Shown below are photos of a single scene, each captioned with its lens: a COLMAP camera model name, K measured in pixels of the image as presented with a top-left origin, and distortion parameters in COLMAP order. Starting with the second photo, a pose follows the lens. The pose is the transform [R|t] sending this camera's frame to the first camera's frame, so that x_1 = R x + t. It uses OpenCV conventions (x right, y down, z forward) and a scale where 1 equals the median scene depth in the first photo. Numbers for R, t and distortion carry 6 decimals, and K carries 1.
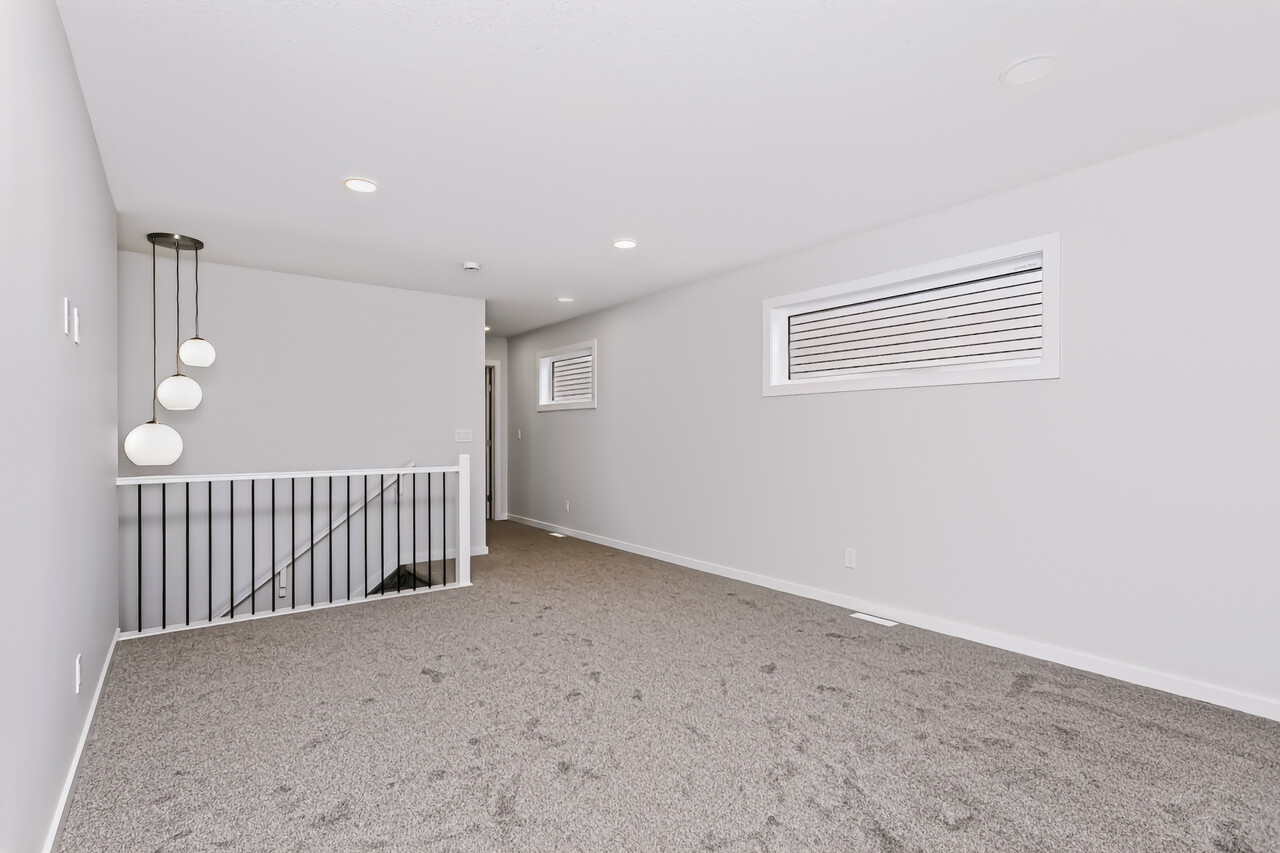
lens RADIAL K [[619.6, 0, 603.7], [0, 619.6, 432.0], [0, 0, 1]] dist [0.003919, 0.000148]
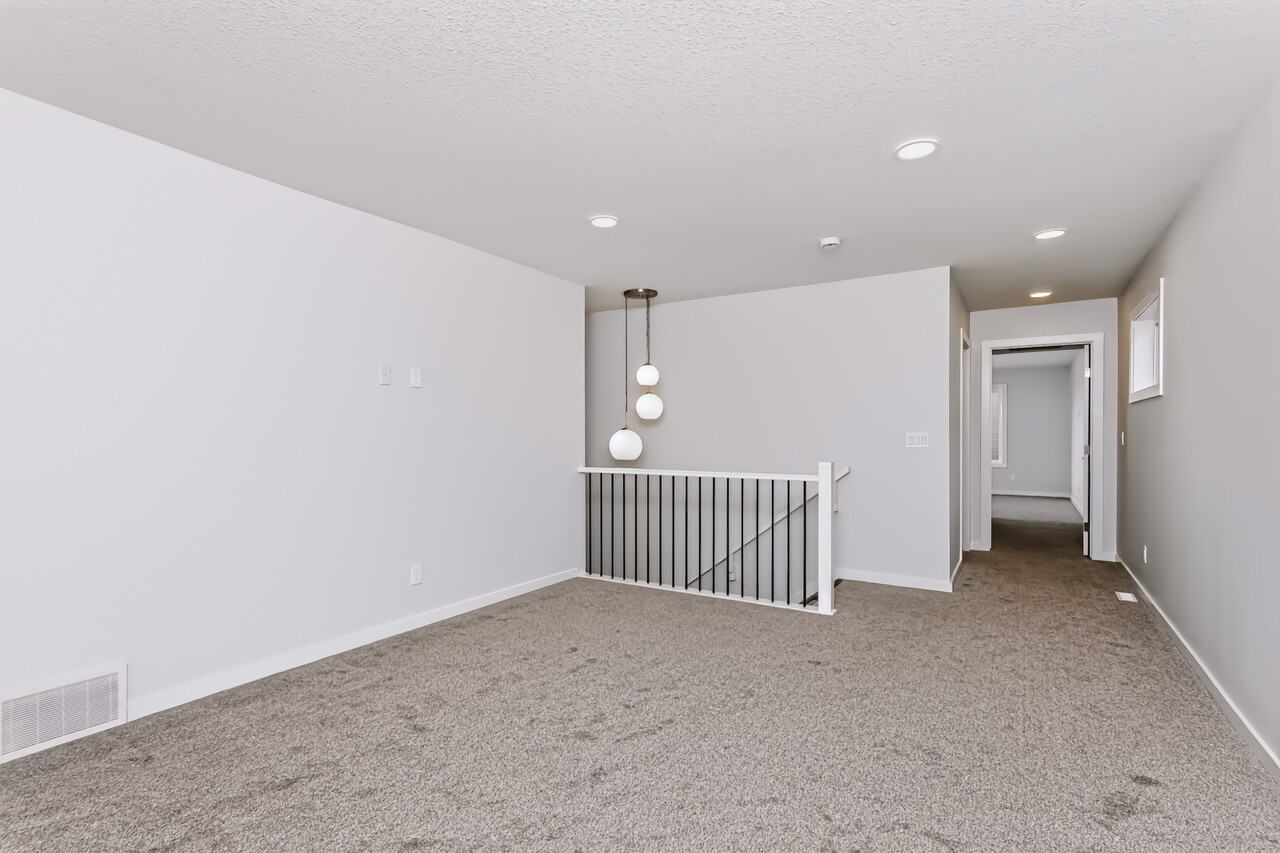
lens RADIAL K [[619.6, 0, 603.7], [0, 619.6, 432.0], [0, 0, 1]] dist [0.003919, 0.000148]
pose [[0.361826, -0.006384, -0.932224, 0.514933], [-0.005527, 0.999944, -0.008993, 0.003362], [0.932229, 0.008406, 0.361770, 0.435928]]
